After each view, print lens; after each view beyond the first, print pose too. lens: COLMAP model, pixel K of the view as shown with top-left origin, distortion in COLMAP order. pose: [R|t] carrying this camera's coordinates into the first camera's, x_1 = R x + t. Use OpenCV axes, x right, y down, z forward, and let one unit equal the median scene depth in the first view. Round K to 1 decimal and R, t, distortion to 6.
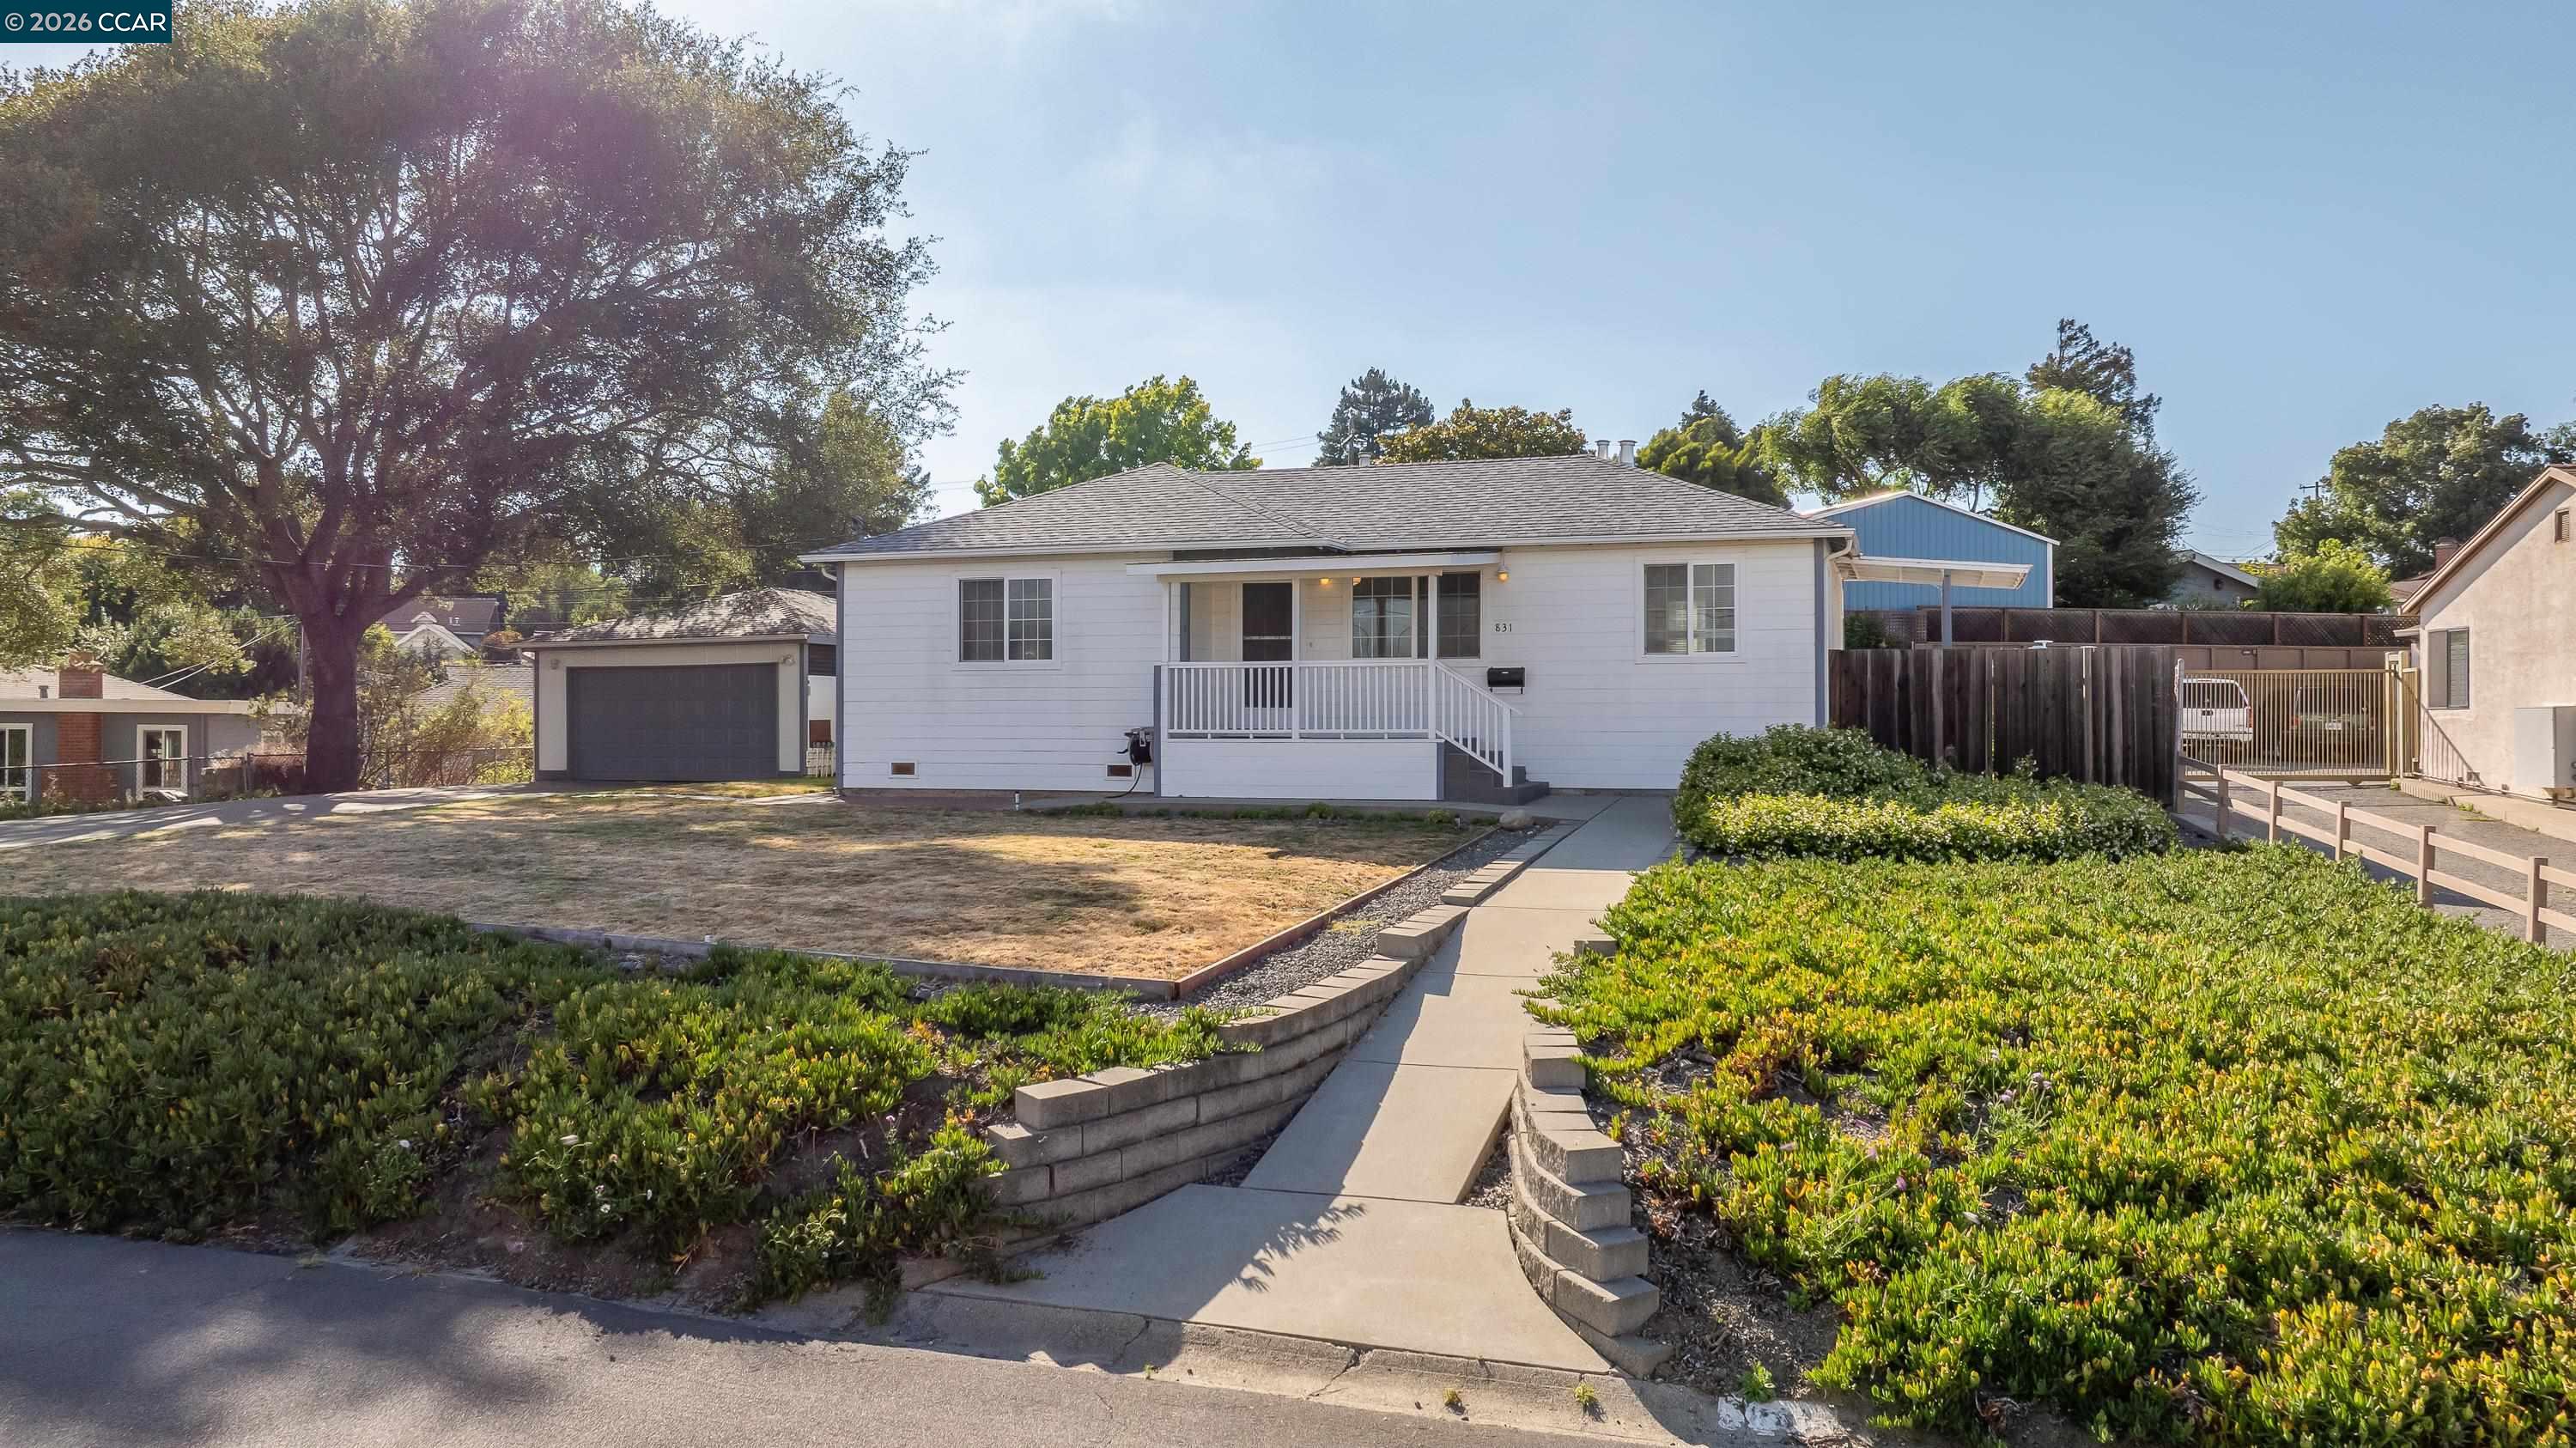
lens RADIAL K [[1834.1, 0, 1292.5], [0, 1834.1, 715.3], [0, 0, 1]] dist [-0.001225, 0.000455]
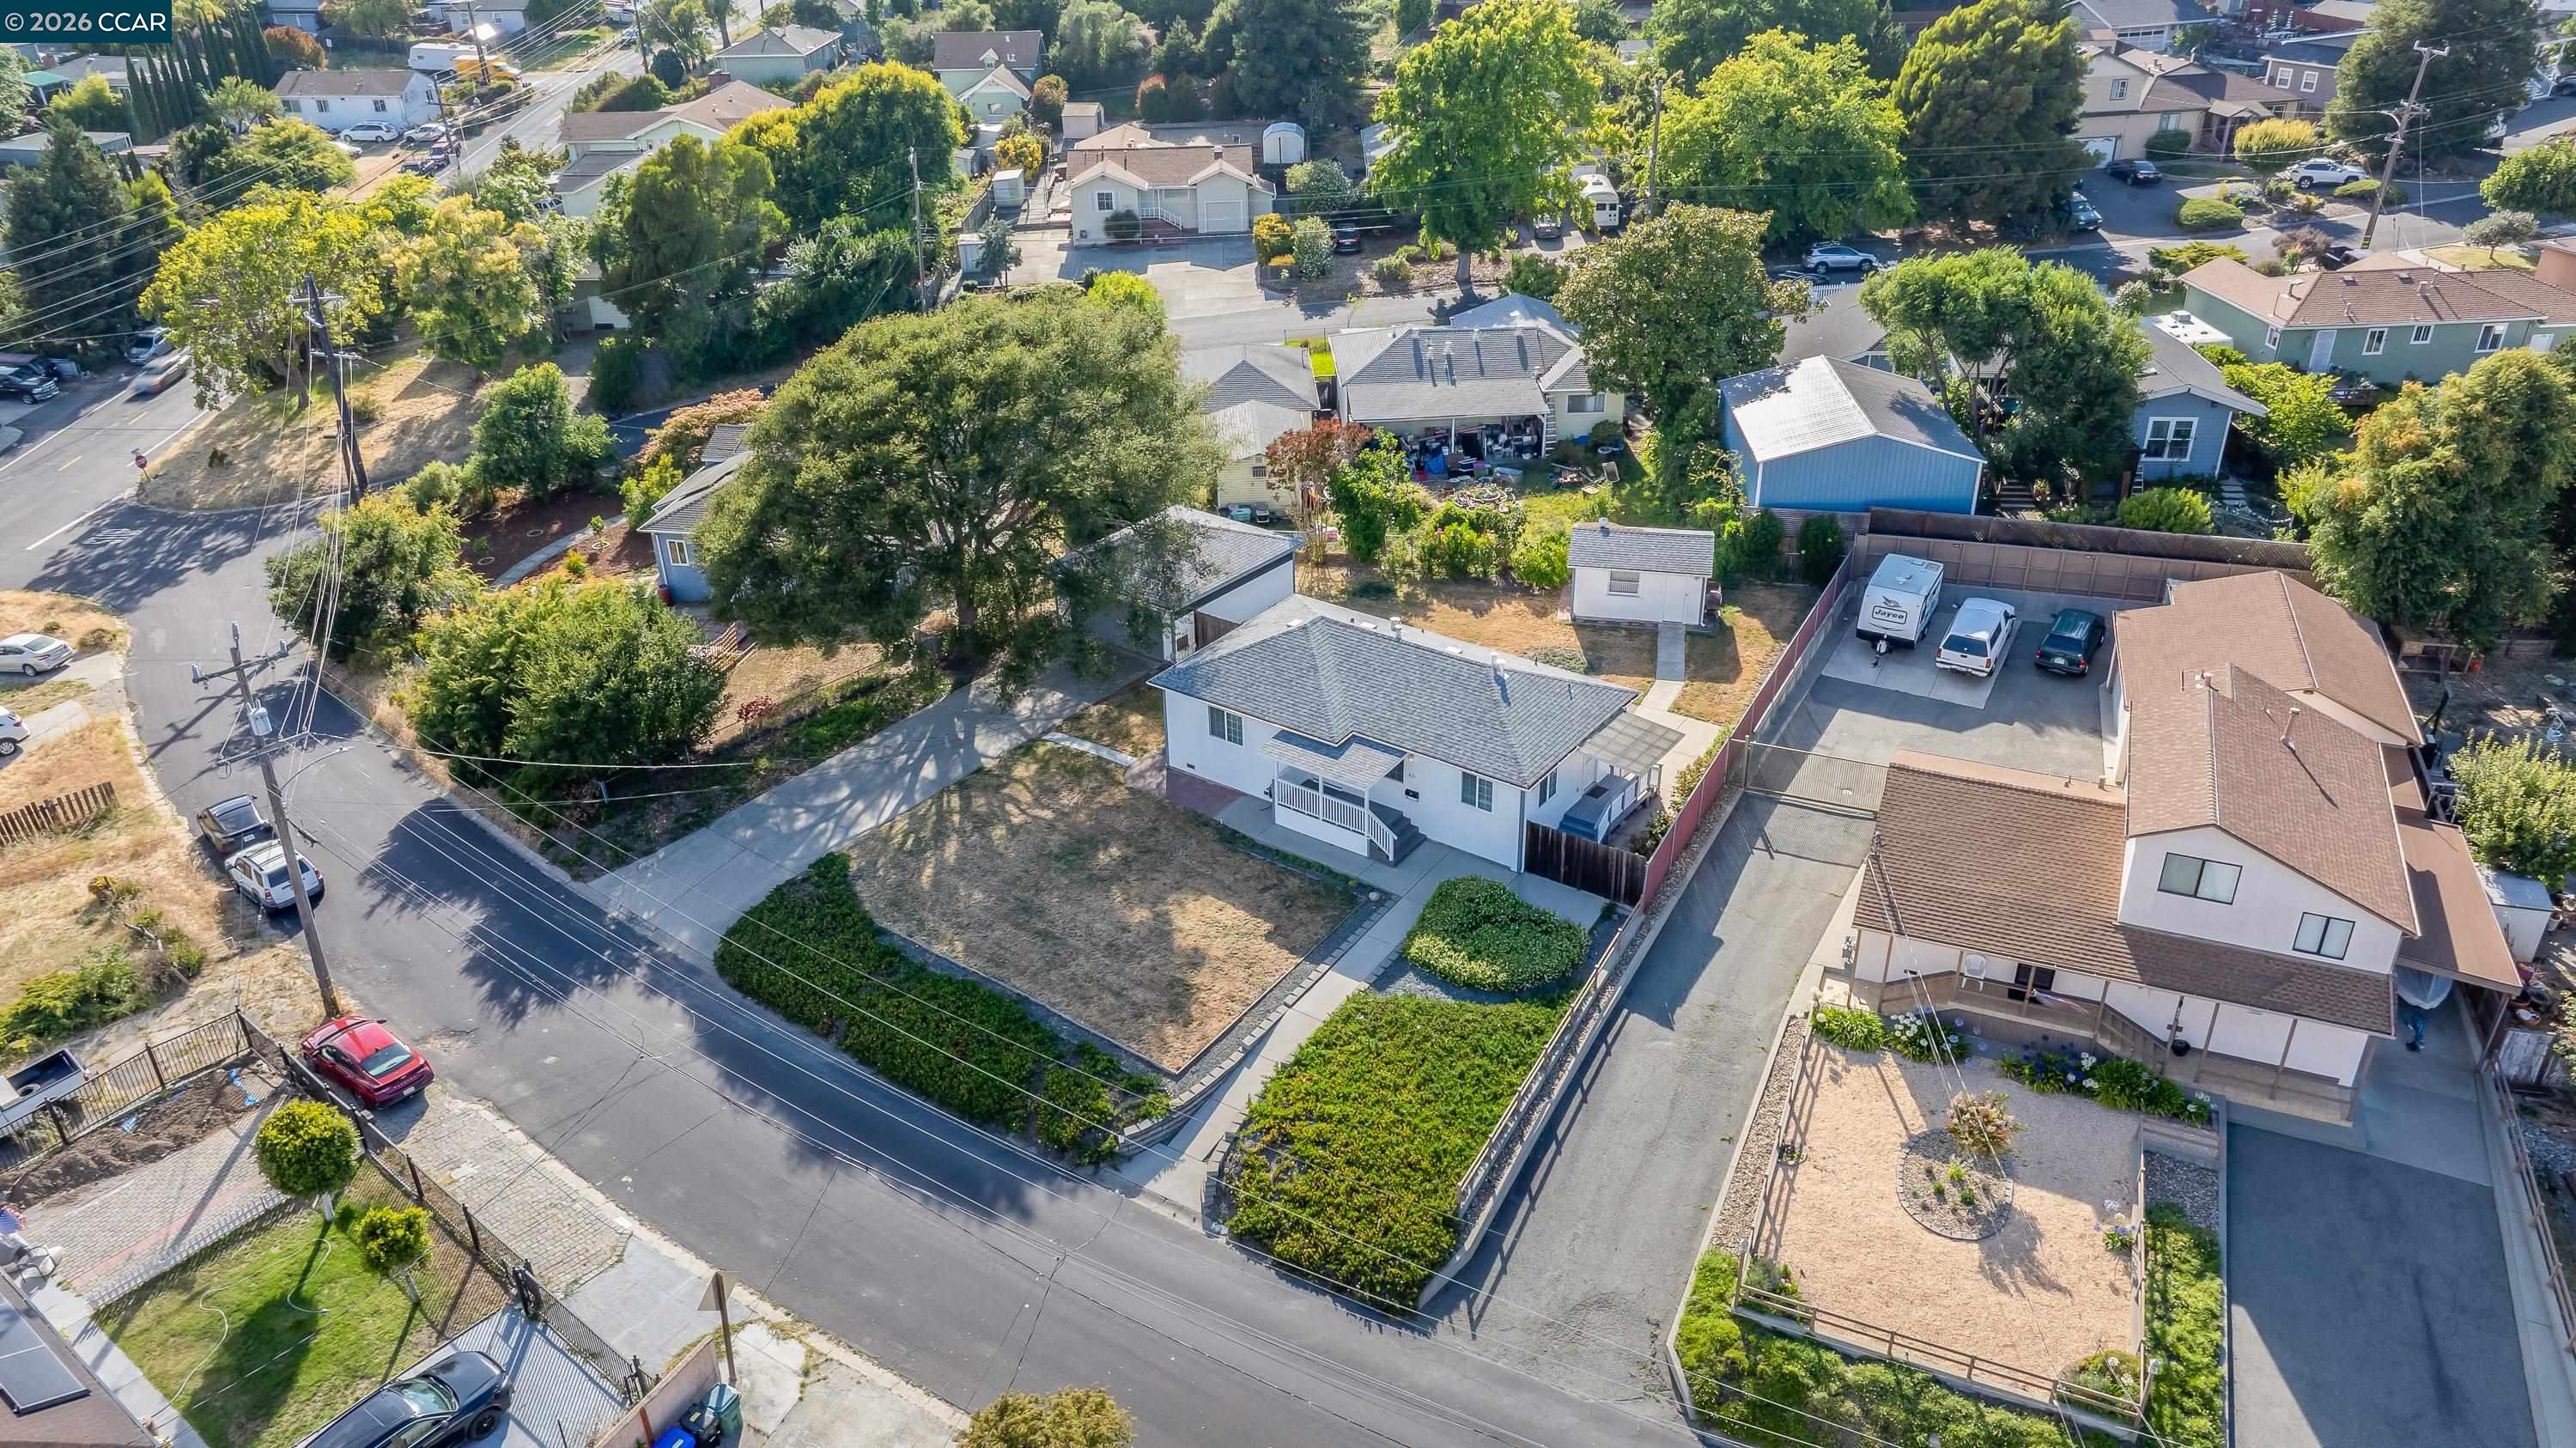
lens RADIAL K [[1819.2, 0, 1288.0], [0, 1819.2, 724.0], [0, 0, 1]] dist [-0.025342, 0.004671]
pose [[0.955500, 0.122430, -0.268385, 0.567544], [0.022033, 0.877648, 0.478800, -1.202309], [0.294167, -0.463406, 0.835895, -0.976344]]
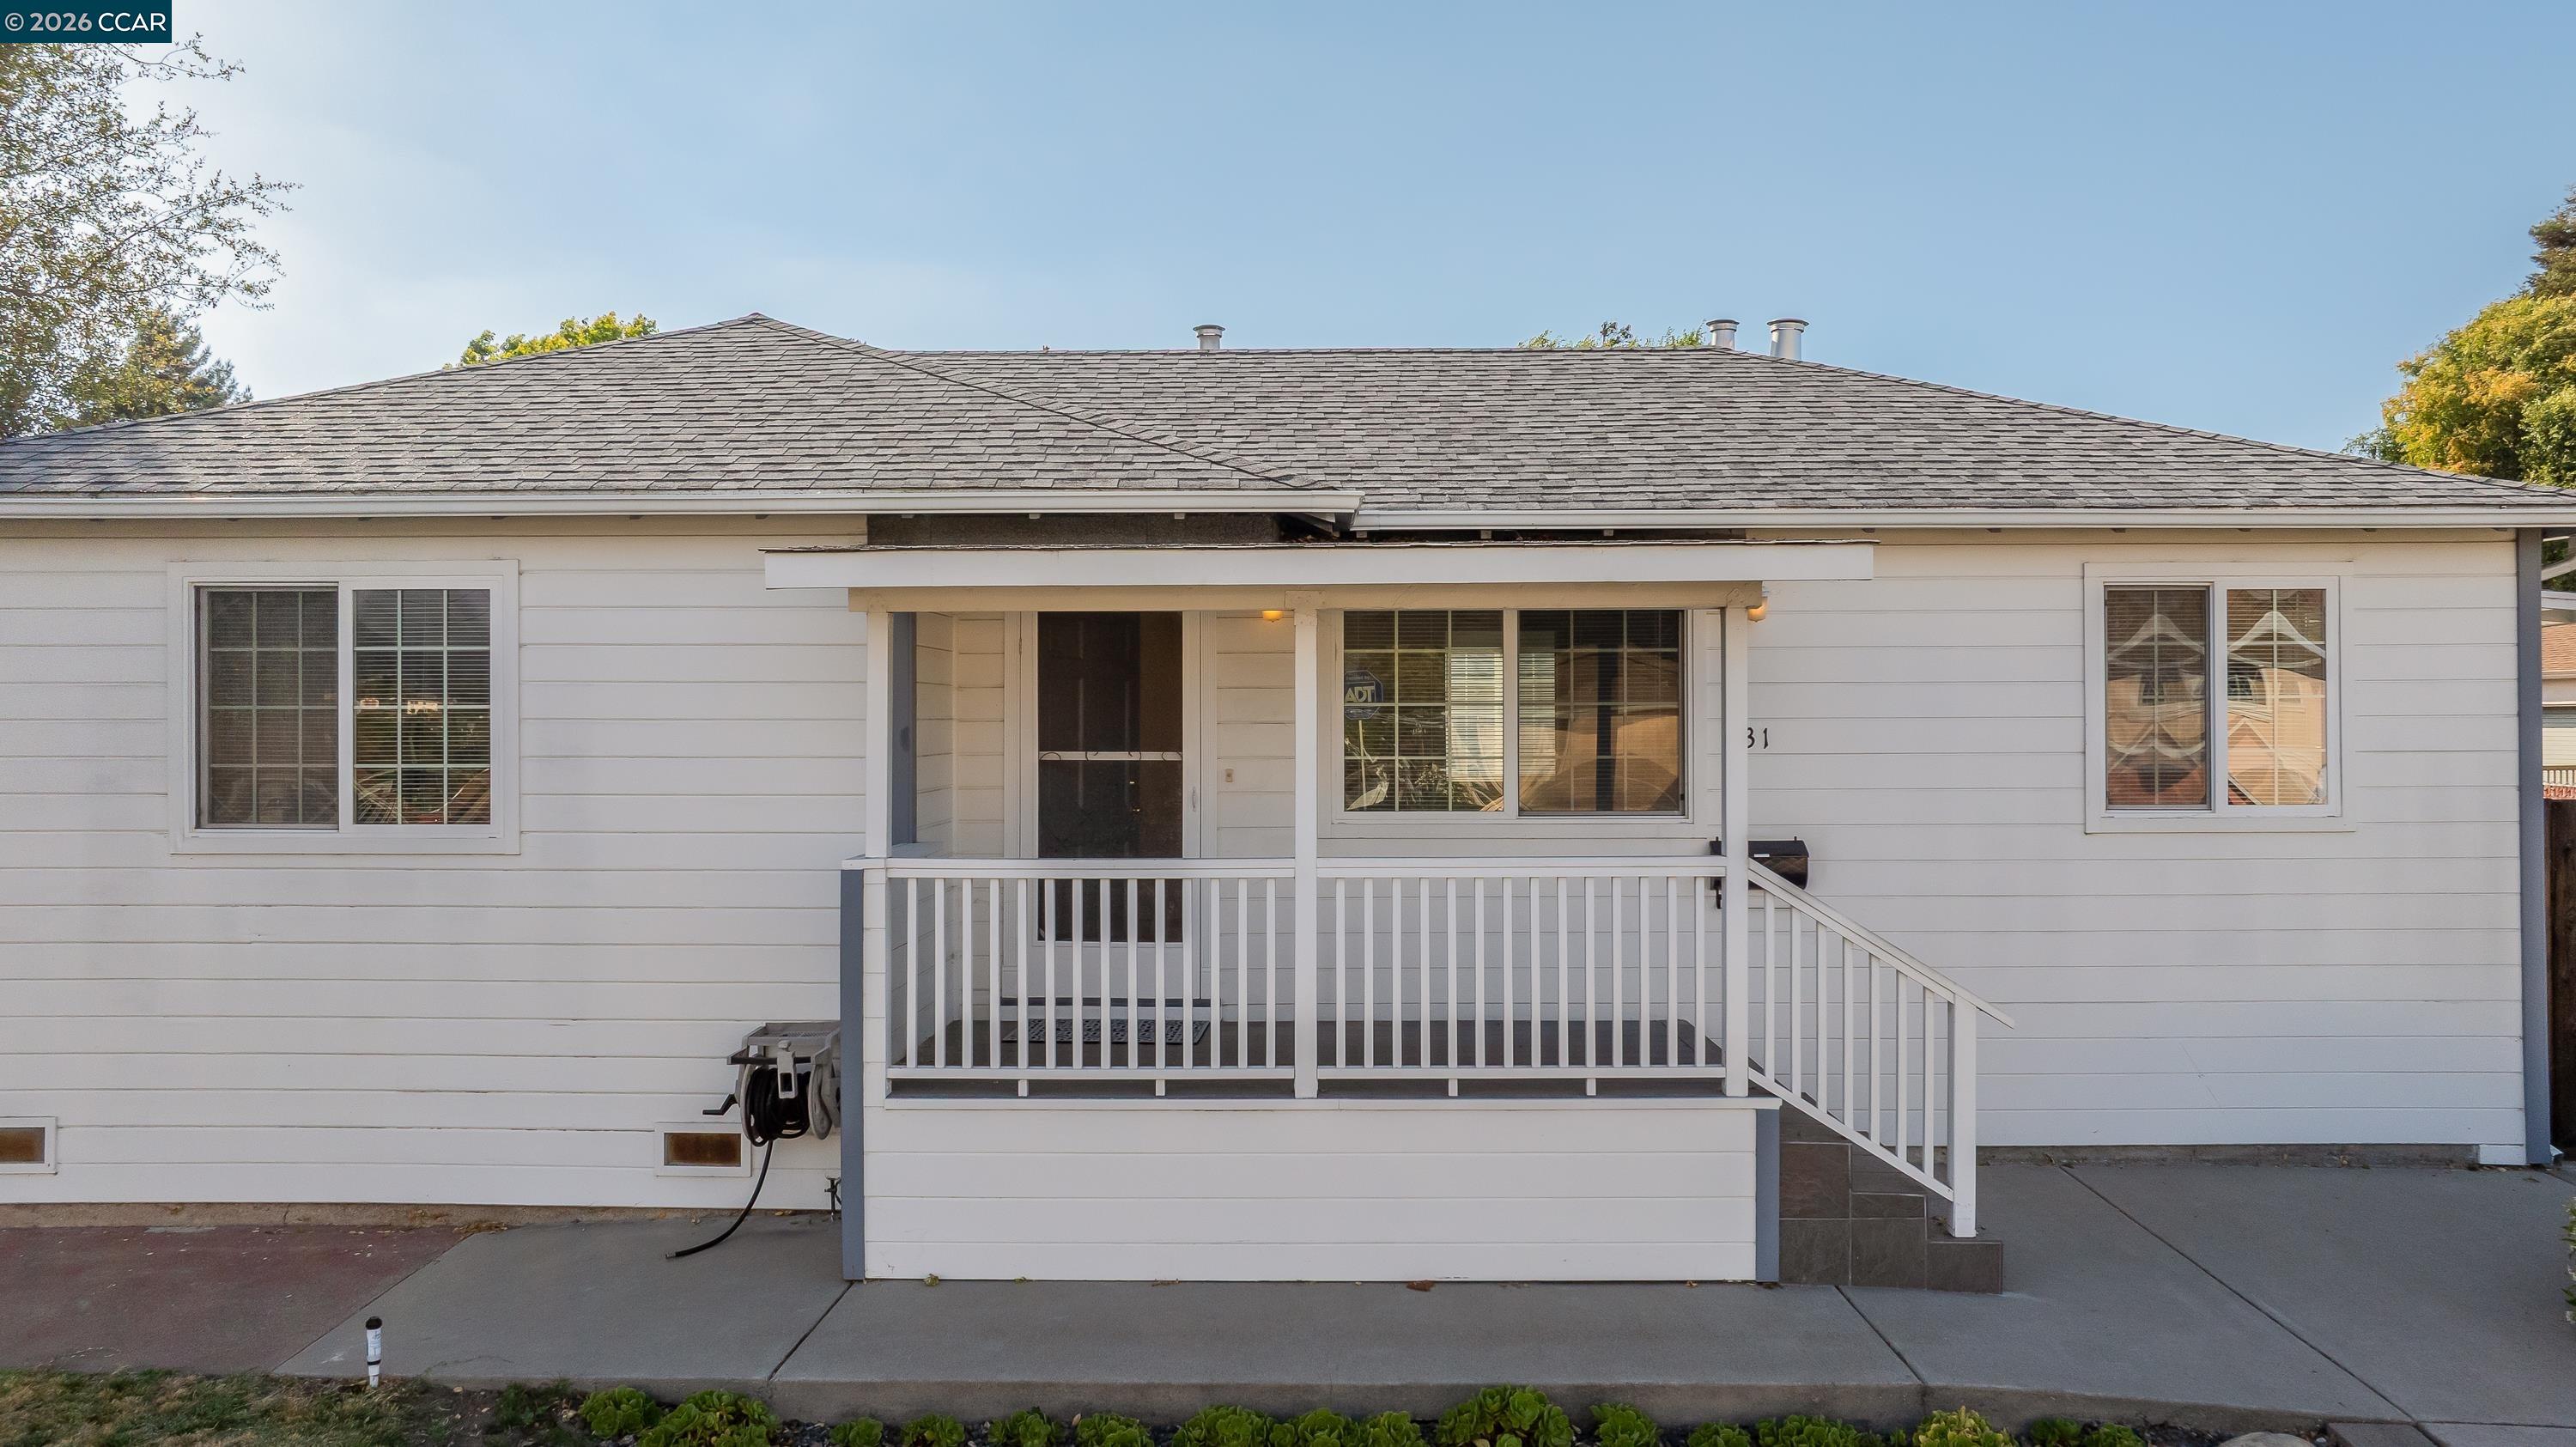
lens RADIAL K [[1819.1, 0, 1288.0], [0, 1819.1, 723.5], [0, 0, 1]] dist [-0.025342, 0.004671]
pose [[0.955030, -0.003441, 0.296491, -0.088361], [0.002524, 0.999991, 0.003476, -0.049871], [-0.296500, -0.002572, 0.955029, 0.628702]]
